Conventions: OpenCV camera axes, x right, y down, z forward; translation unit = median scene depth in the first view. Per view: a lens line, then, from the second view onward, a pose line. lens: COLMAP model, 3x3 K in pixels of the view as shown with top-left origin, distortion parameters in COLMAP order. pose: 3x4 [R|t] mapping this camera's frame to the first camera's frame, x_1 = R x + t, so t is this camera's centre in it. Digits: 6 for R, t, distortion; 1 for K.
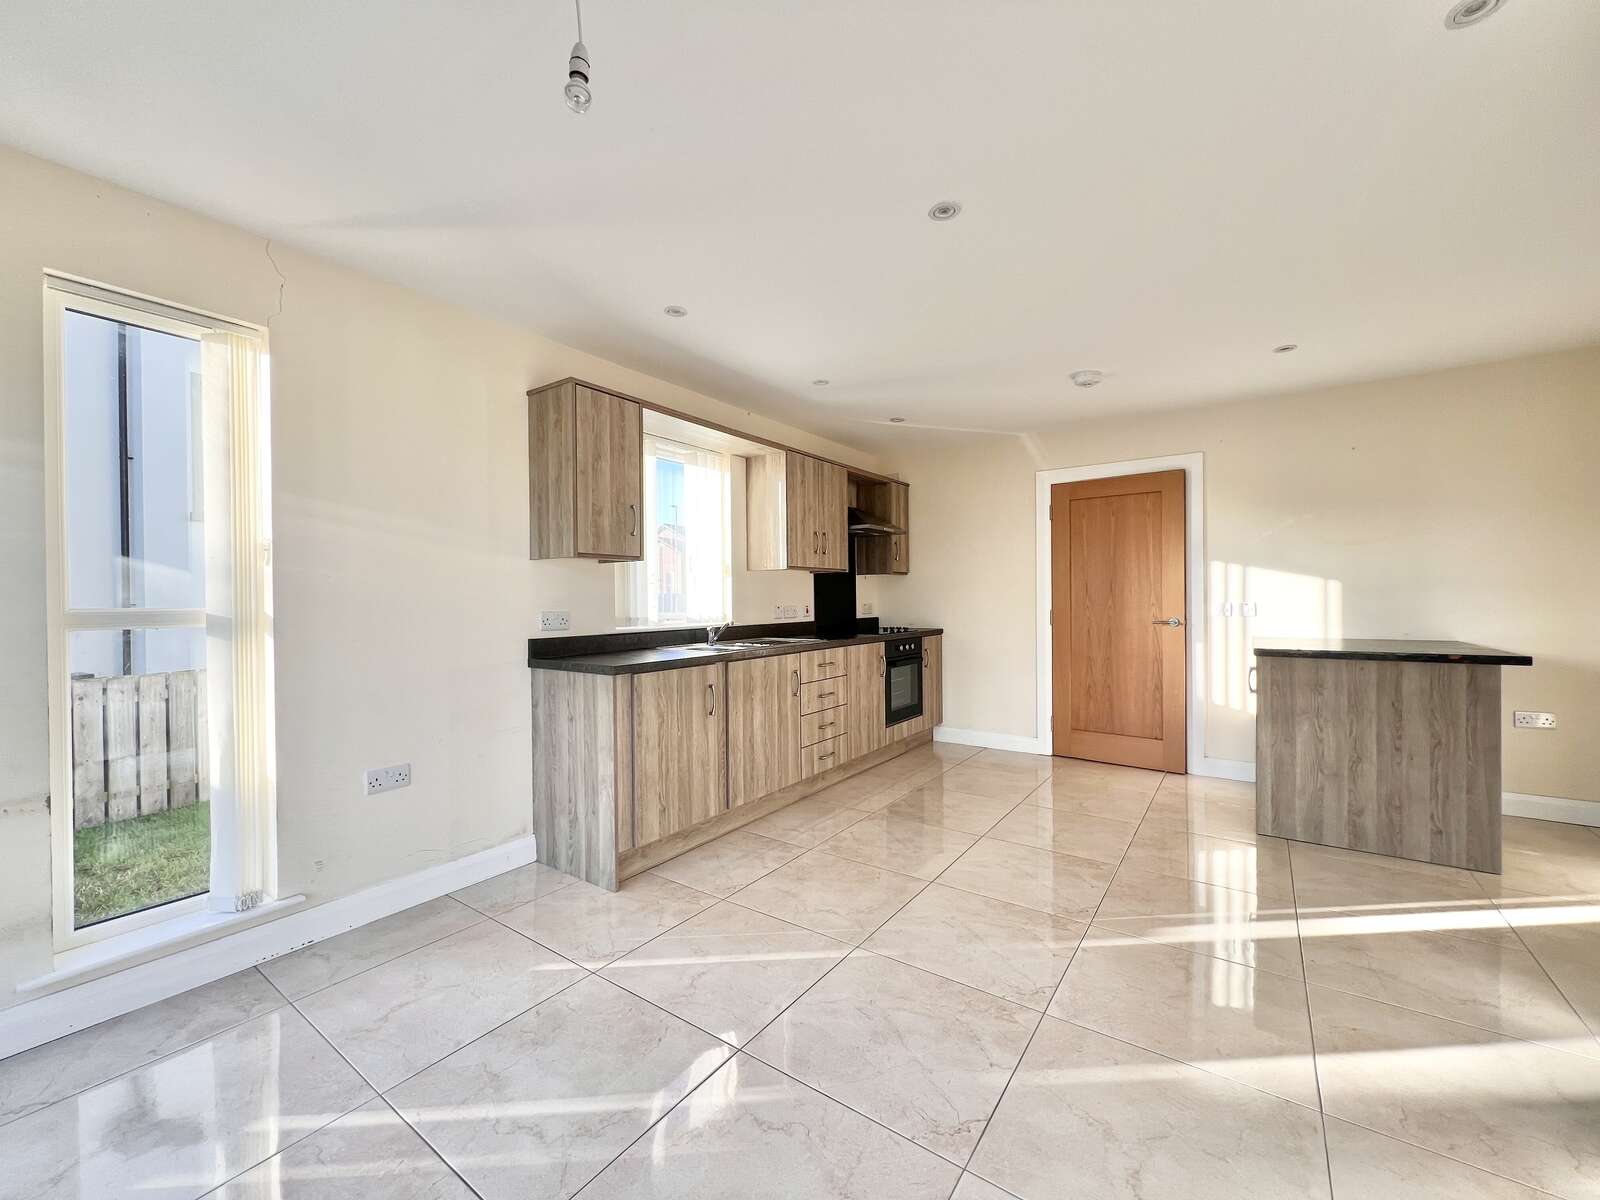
lens RADIAL K [[638.0, 0, 793.4], [0, 638.0, 600.1], [0, 0, 1]] dist [-0.002084, 0.000145]
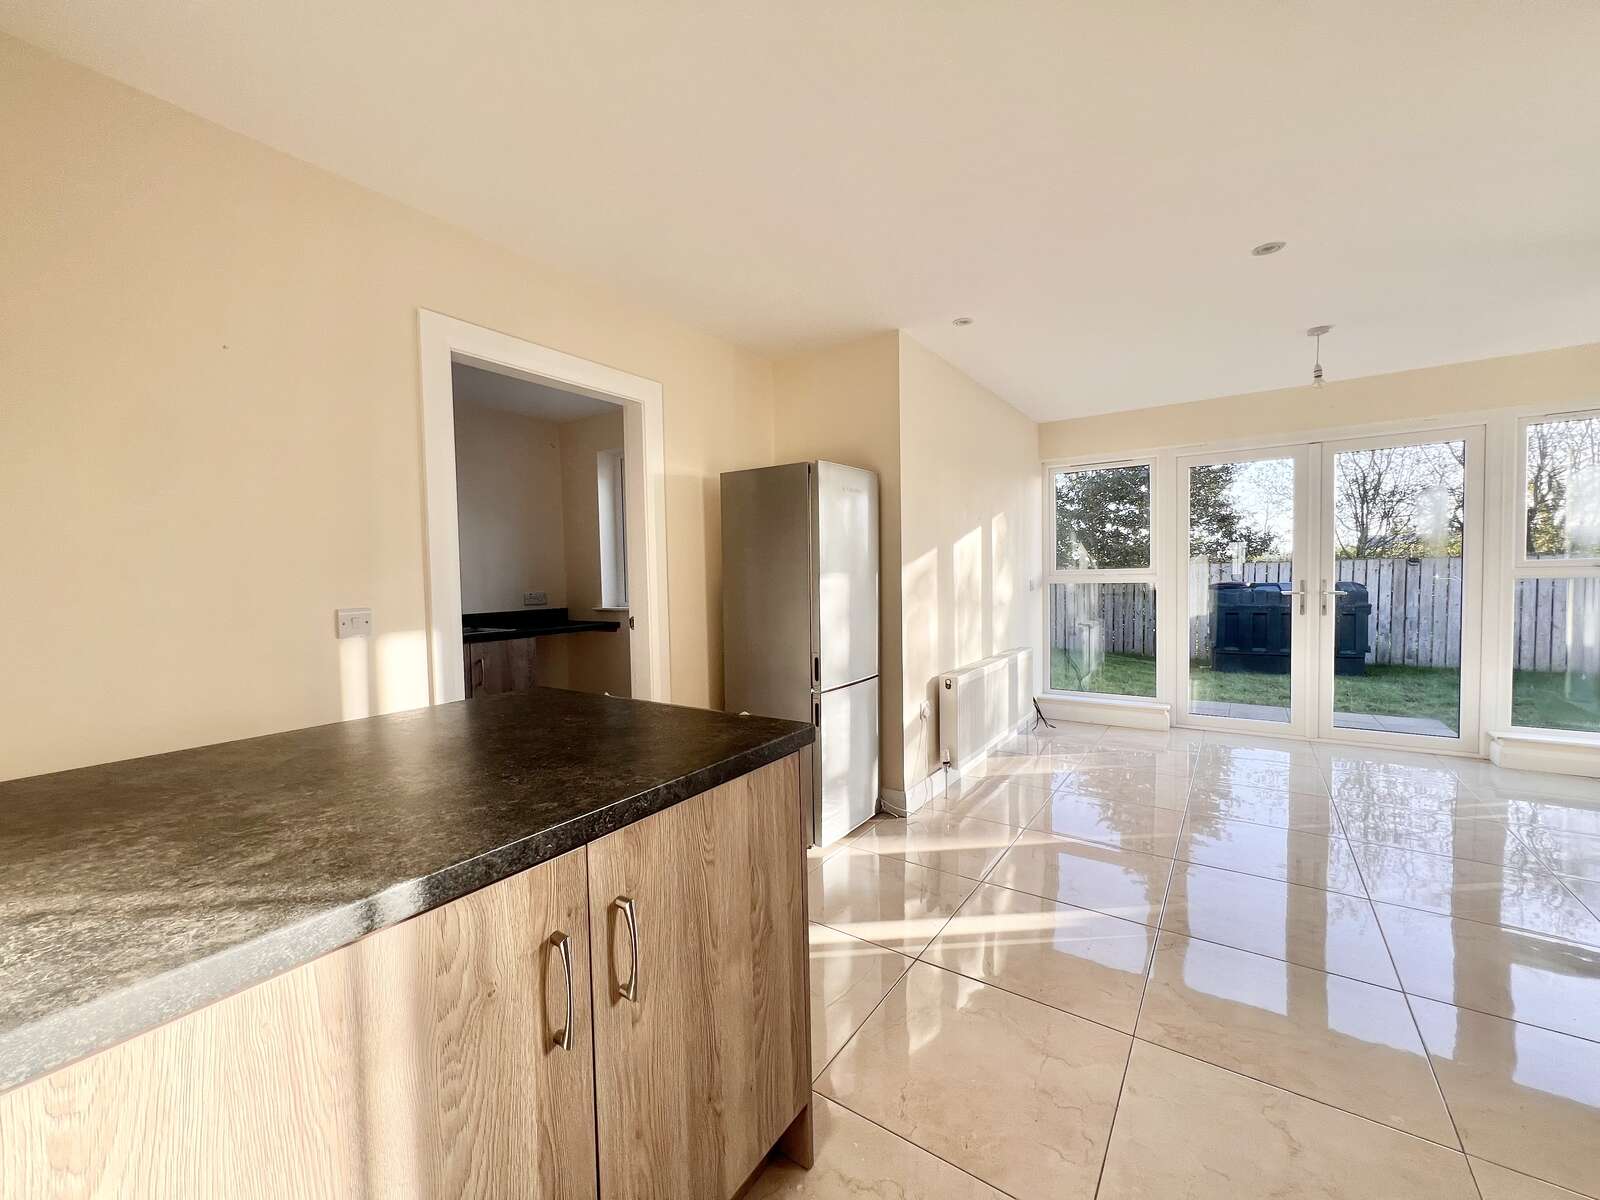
lens RADIAL K [[638.9, 0, 797.9], [0, 638.9, 598.2], [0, 0, 1]] dist [0.001491, 0.000082]
pose [[-0.999333, 0.030197, -0.020545, 0.740924], [0.029304, 0.998668, 0.042478, -0.023421], [0.021800, 0.041848, -0.998886, 1.407514]]
